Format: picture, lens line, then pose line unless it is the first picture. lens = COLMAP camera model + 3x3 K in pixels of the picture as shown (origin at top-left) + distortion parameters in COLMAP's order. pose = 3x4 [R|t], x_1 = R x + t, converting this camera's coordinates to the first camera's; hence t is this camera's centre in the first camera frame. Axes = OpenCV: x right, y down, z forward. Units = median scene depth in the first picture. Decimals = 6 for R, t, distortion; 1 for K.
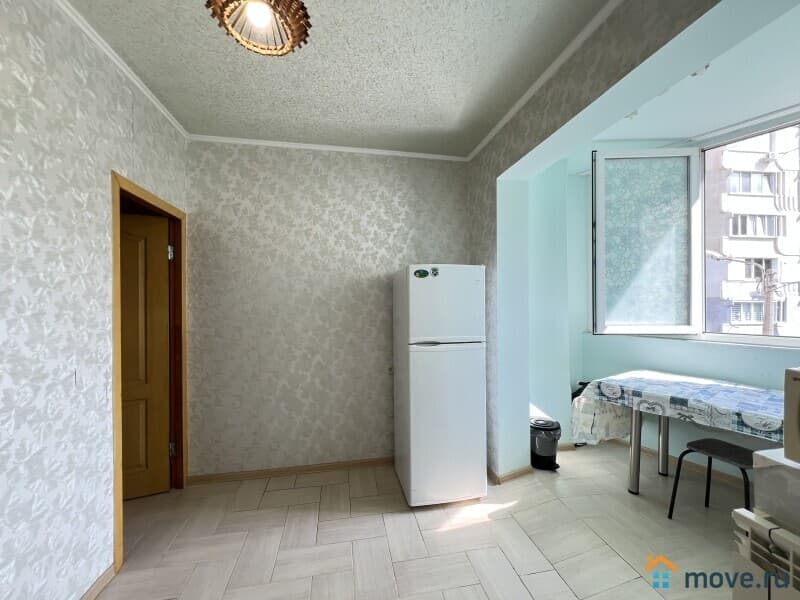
lens RADIAL K [[319.2, 0, 402.1], [0, 319.2, 301.2], [0, 0, 1]] dist [-0.001041, -0.000352]
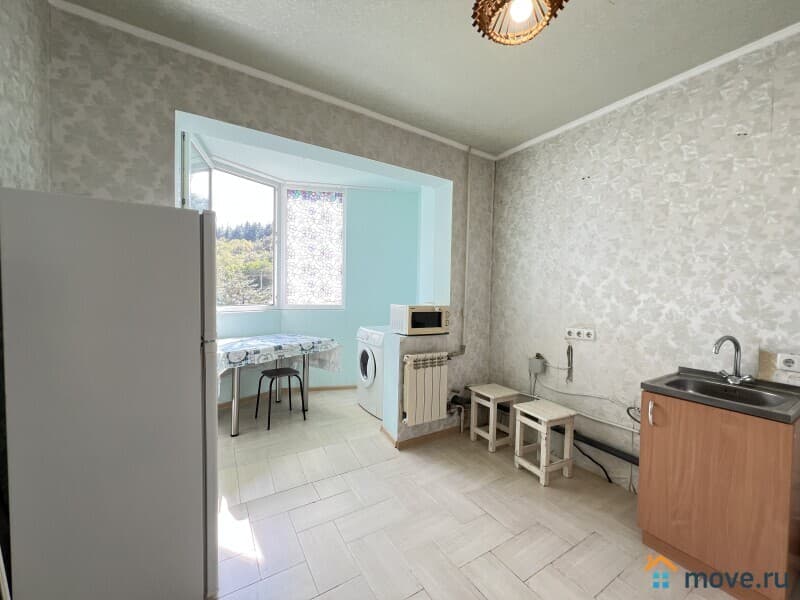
lens RADIAL K [[317.2, 0, 400.2], [0, 317.2, 299.1], [0, 0, 1]] dist [-0.001108, 0.000331]
pose [[-0.348936, -0.024209, 0.936834, -0.674811], [-0.017369, 0.999662, 0.019363, 0.035409], [-0.936986, -0.009515, -0.349238, 0.874368]]
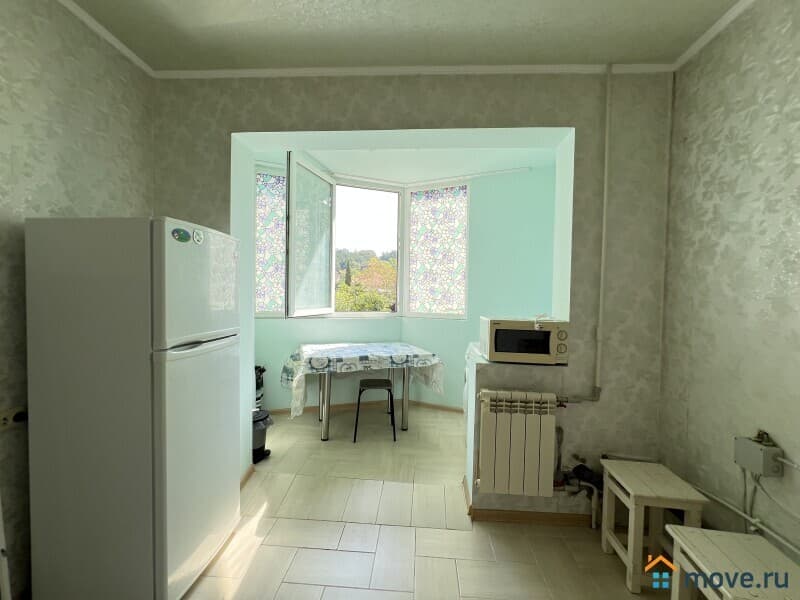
lens RADIAL K [[319.2, 0, 401.0], [0, 319.2, 299.7], [0, 0, 1]] dist [-0.001041, -0.000352]
pose [[0.255496, -0.006452, 0.966789, -0.438331], [-0.020051, 0.999727, 0.011971, 0.024020], [-0.966602, -0.022444, 0.255297, 0.418382]]
